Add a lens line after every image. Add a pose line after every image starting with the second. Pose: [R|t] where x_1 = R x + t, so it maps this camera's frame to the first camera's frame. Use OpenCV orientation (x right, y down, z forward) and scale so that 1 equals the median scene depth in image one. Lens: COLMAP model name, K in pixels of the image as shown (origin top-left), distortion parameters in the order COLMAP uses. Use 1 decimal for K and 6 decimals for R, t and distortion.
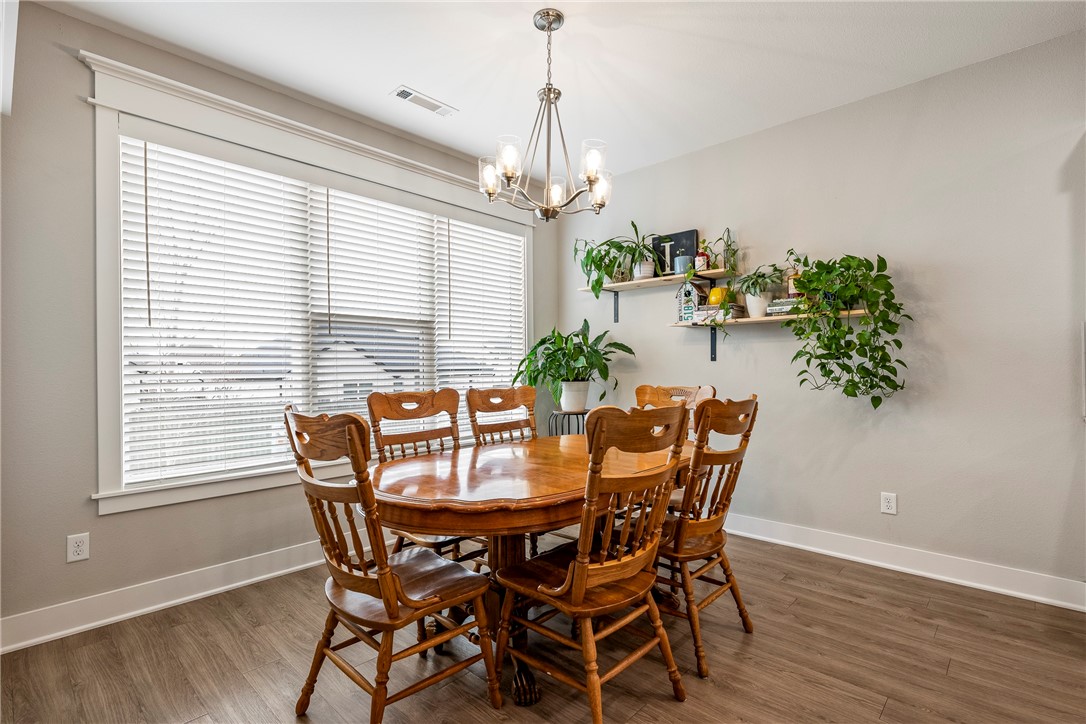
lens RADIAL K [[539.2, 0, 565.4], [0, 539.2, 370.5], [0, 0, 1]] dist [-0.001757, 0.000755]
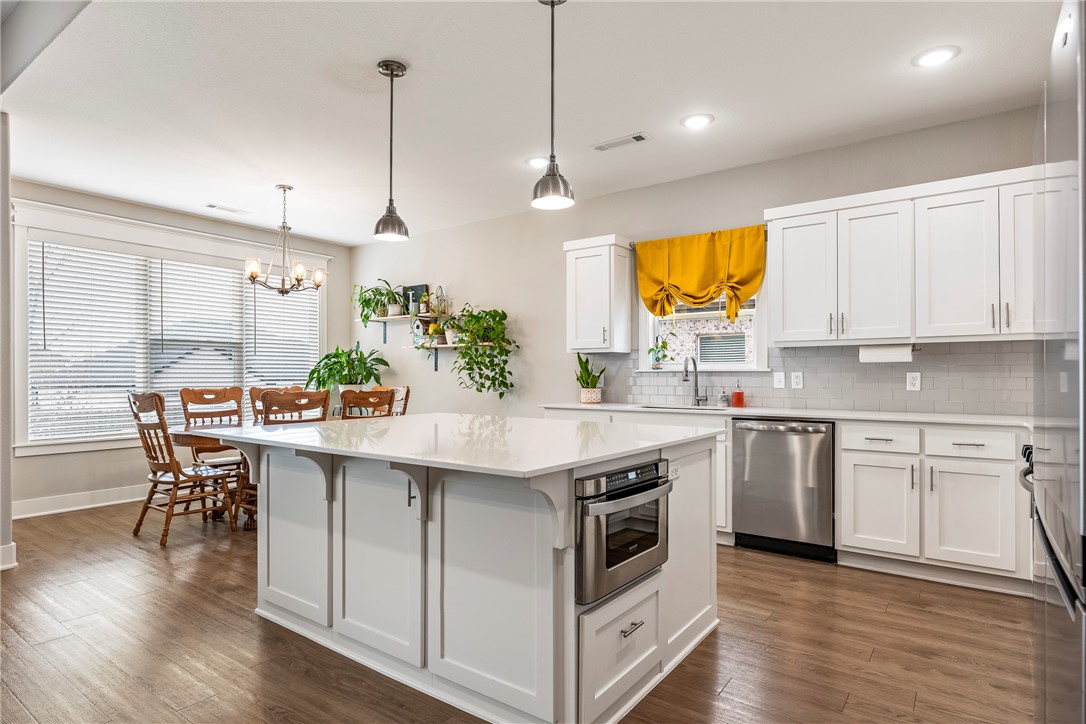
lens RADIAL K [[608.1, 0, 562.6], [0, 608.1, 376.0], [0, 0, 1]] dist [-0.001536, 0.002124]
pose [[0.991828, 0.004549, 0.127499, 0.510253], [-0.003692, 0.999969, -0.006958, 0.008331], [-0.127527, 0.006431, 0.991814, -0.934124]]
